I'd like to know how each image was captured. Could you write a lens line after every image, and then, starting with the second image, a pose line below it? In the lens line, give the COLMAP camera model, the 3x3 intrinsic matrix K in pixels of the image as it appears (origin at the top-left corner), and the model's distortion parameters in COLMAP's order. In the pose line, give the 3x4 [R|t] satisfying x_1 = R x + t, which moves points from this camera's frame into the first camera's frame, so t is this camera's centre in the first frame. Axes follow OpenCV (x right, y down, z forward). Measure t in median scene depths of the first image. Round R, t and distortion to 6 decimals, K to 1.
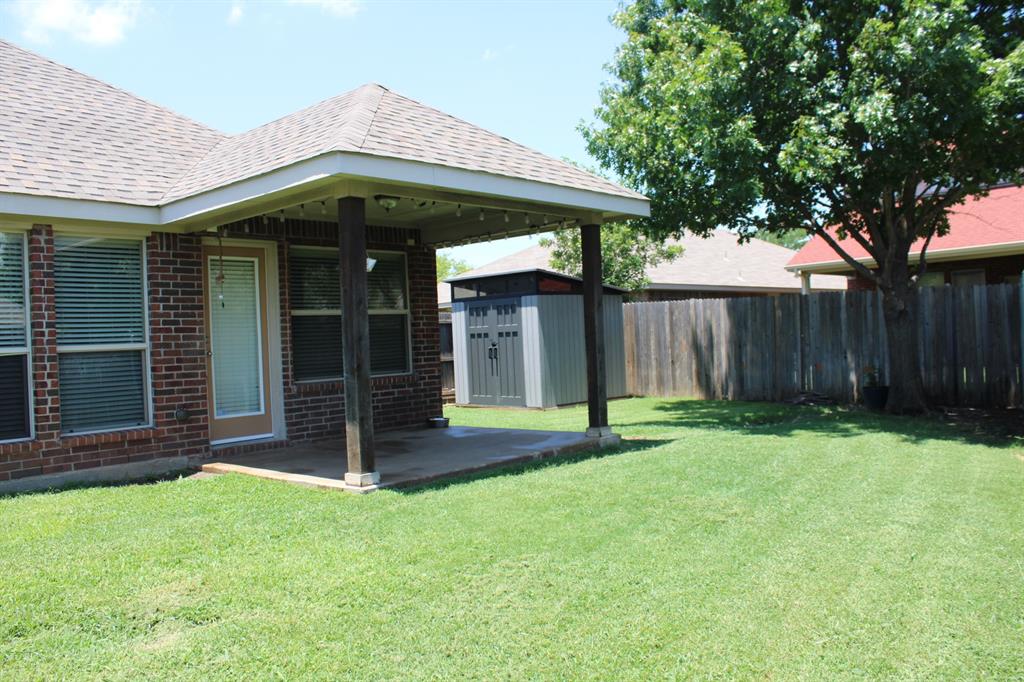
lens RADIAL K [[854.5, 0, 517.3], [0, 854.5, 349.1], [0, 0, 1]] dist [-0.099759, 0.021384]
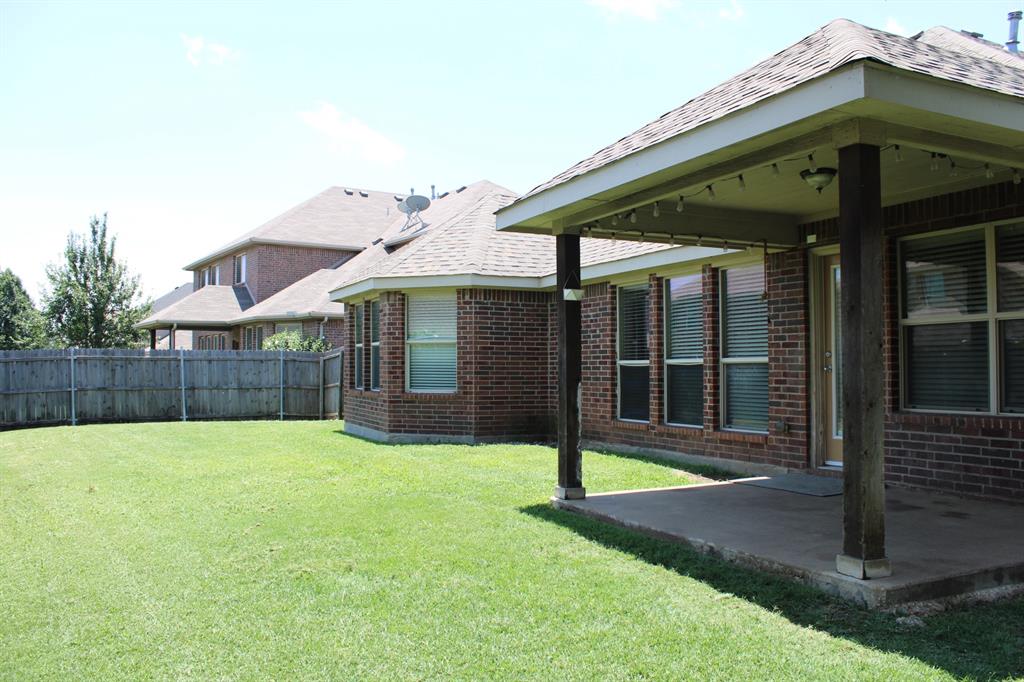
lens RADIAL K [[849.6, 0, 515.3], [0, 849.6, 343.9], [0, 0, 1]] dist [-0.138134, 0.101436]
pose [[-0.397417, 0.030553, -0.917129, 0.499546], [0.034074, 0.999248, 0.018524, -0.040919], [0.917005, -0.023888, -0.398159, 0.837901]]
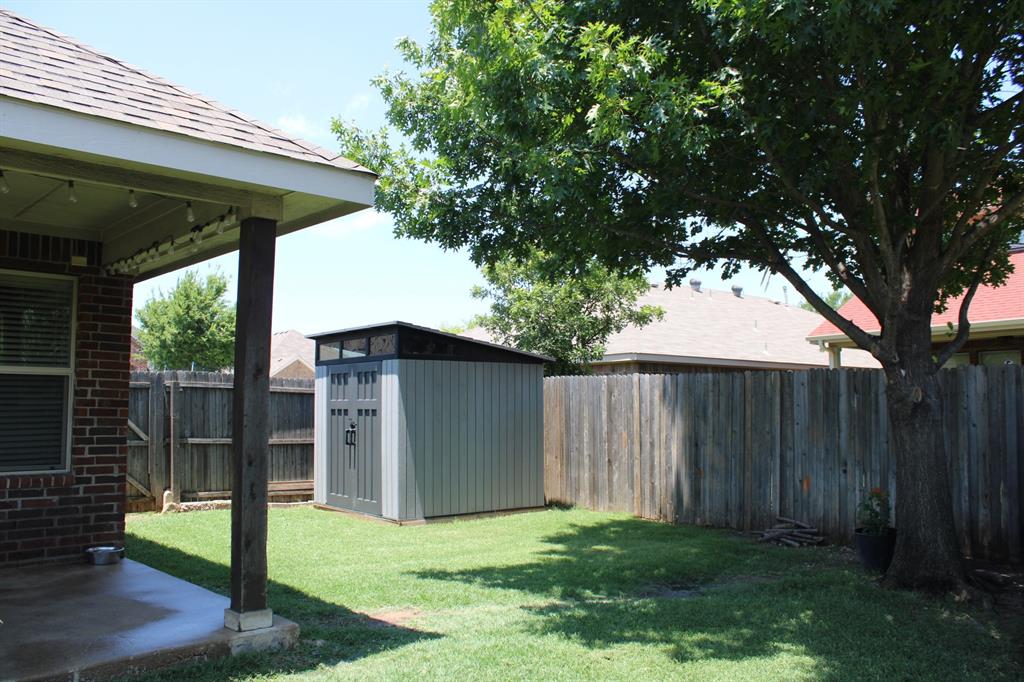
lens RADIAL K [[854.5, 0, 509.5], [0, 854.5, 336.5], [0, 0, 1]] dist [-0.099759, 0.021384]
pose [[0.994469, 0.036022, -0.098659, 0.180852], [-0.045341, 0.994549, -0.093901, -0.019472], [0.094739, 0.097855, 0.990681, 0.307307]]
